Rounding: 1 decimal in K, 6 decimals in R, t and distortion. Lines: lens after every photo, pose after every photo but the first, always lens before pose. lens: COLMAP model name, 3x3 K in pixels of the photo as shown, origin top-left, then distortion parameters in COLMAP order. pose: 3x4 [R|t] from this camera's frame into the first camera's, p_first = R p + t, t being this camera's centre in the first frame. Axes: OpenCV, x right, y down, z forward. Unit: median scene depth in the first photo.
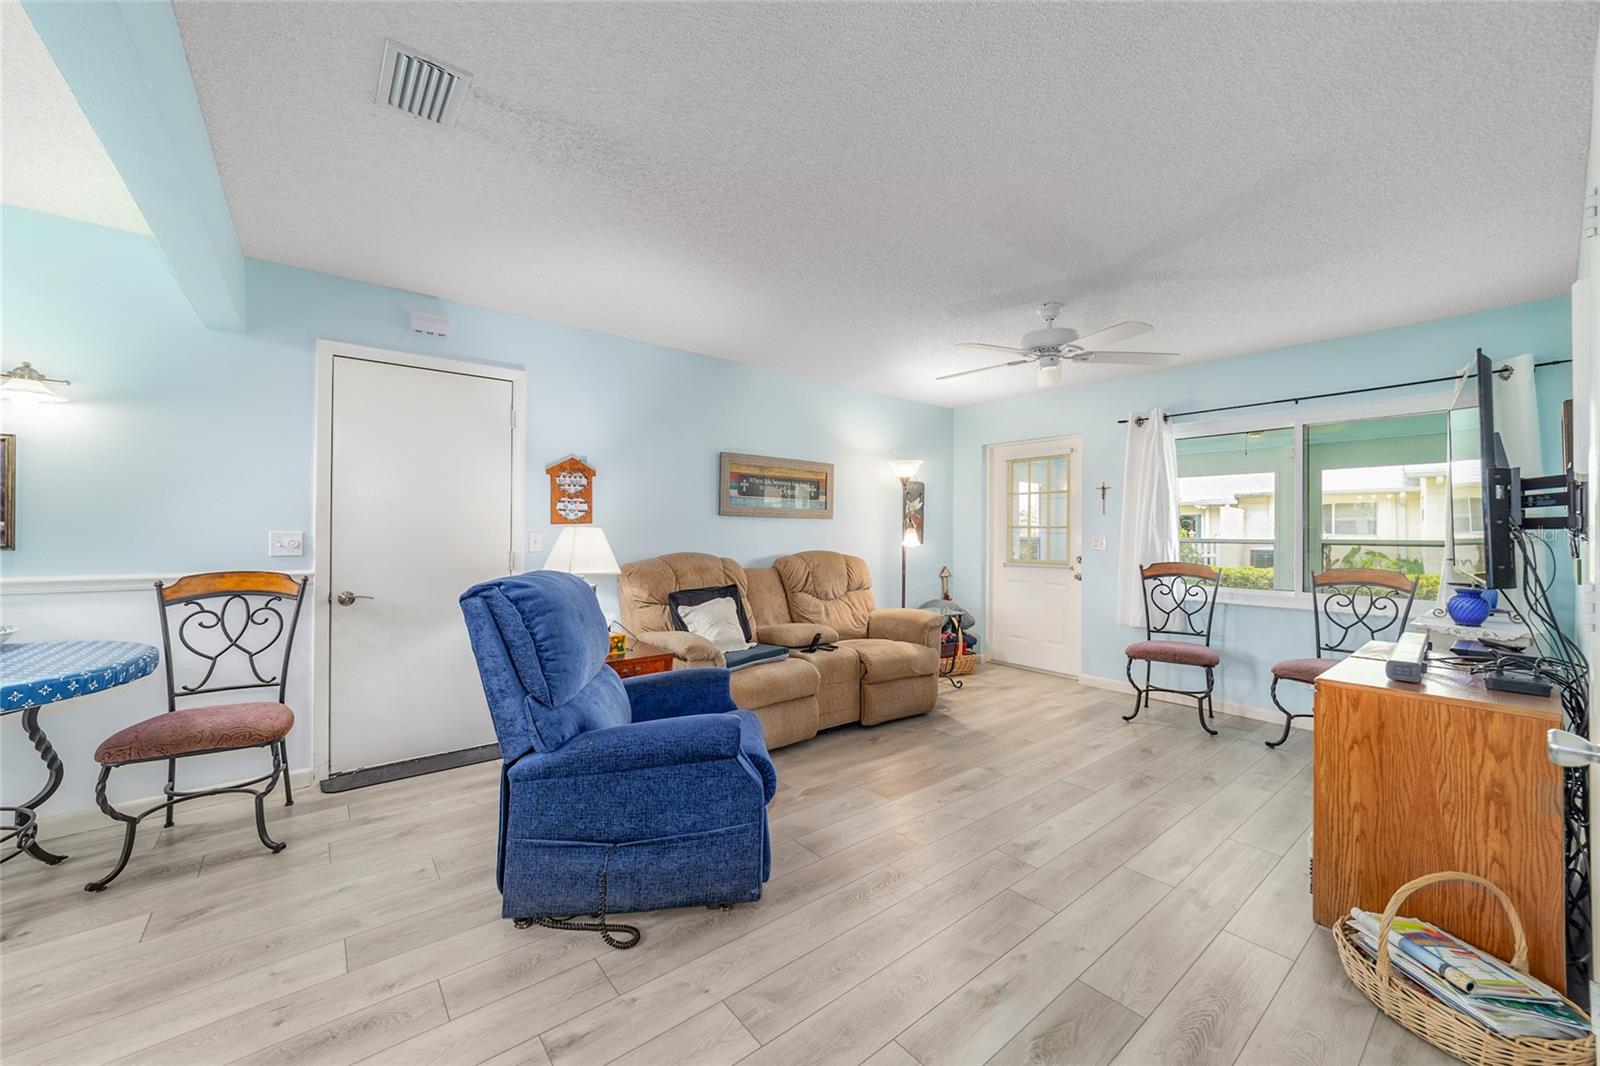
lens RADIAL K [[615.4, 0, 798.5], [0, 615.4, 526.8], [0, 0, 1]] dist [-0.018456, 0.008891]
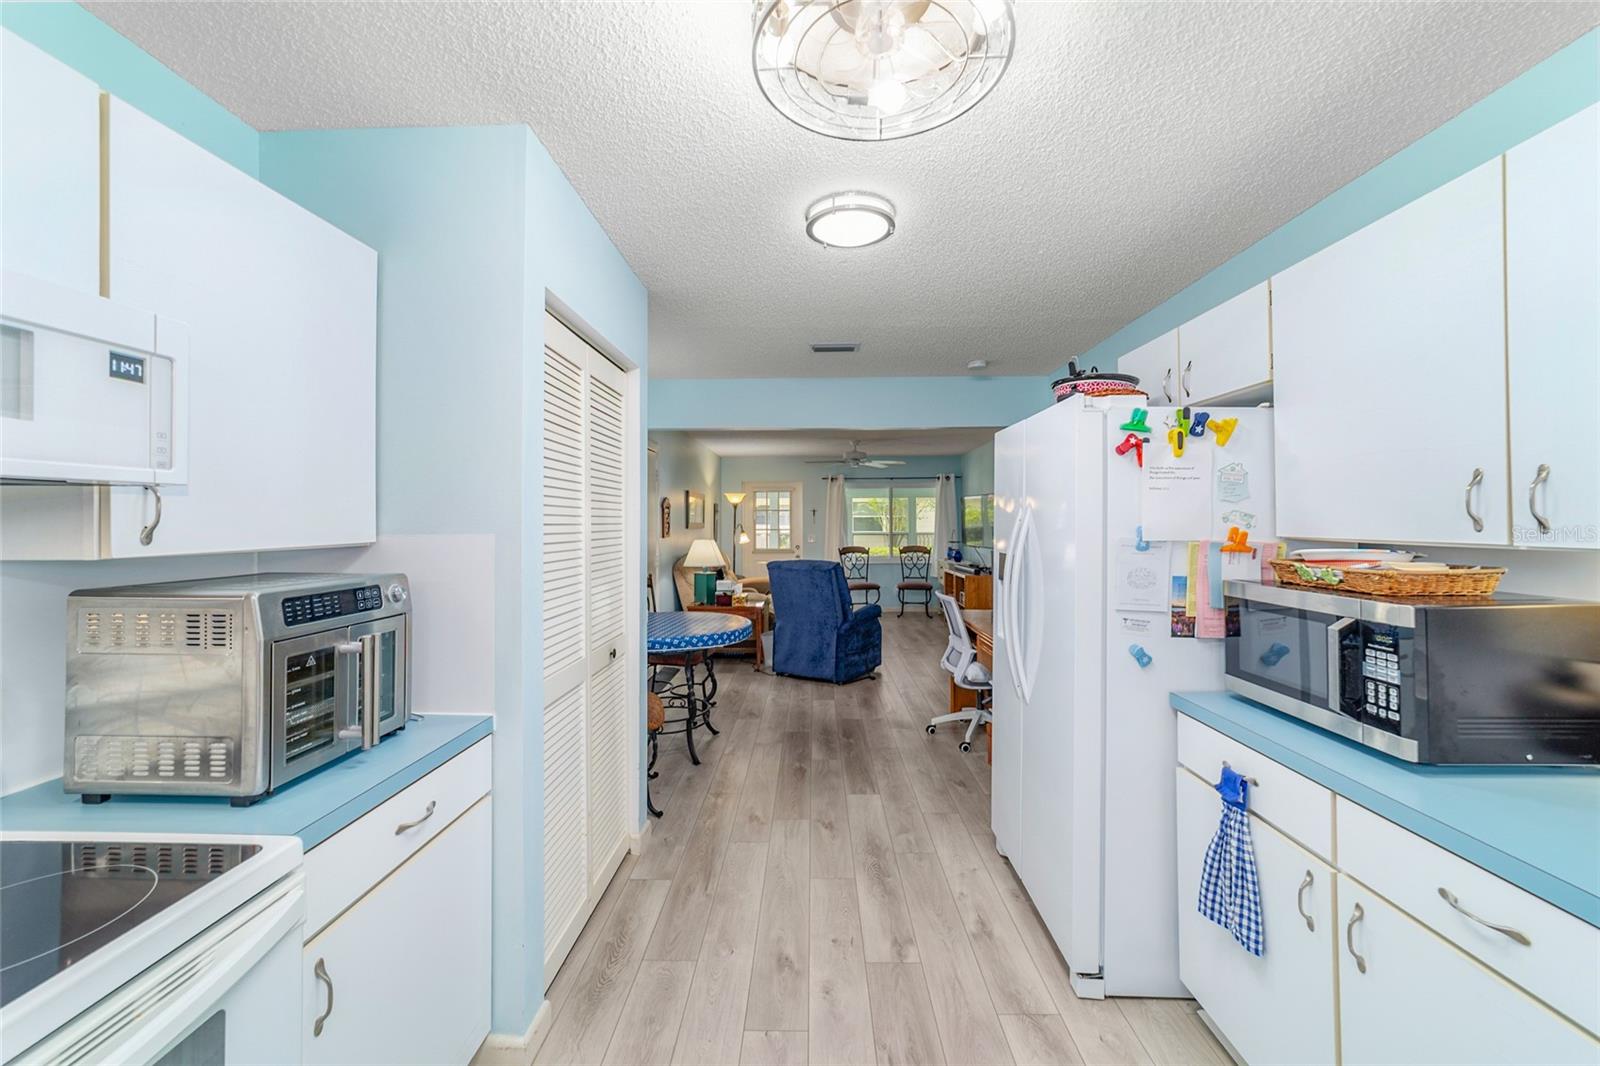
lens RADIAL K [[615.4, 0, 798.5], [0, 615.4, 526.8], [0, 0, 1]] dist [-0.018456, 0.008891]
pose [[0.645607, -0.014584, 0.763530, -1.304938], [0.001431, 0.999839, 0.017888, -0.056806], [-0.763668, -0.010456, 0.645524, -0.308616]]
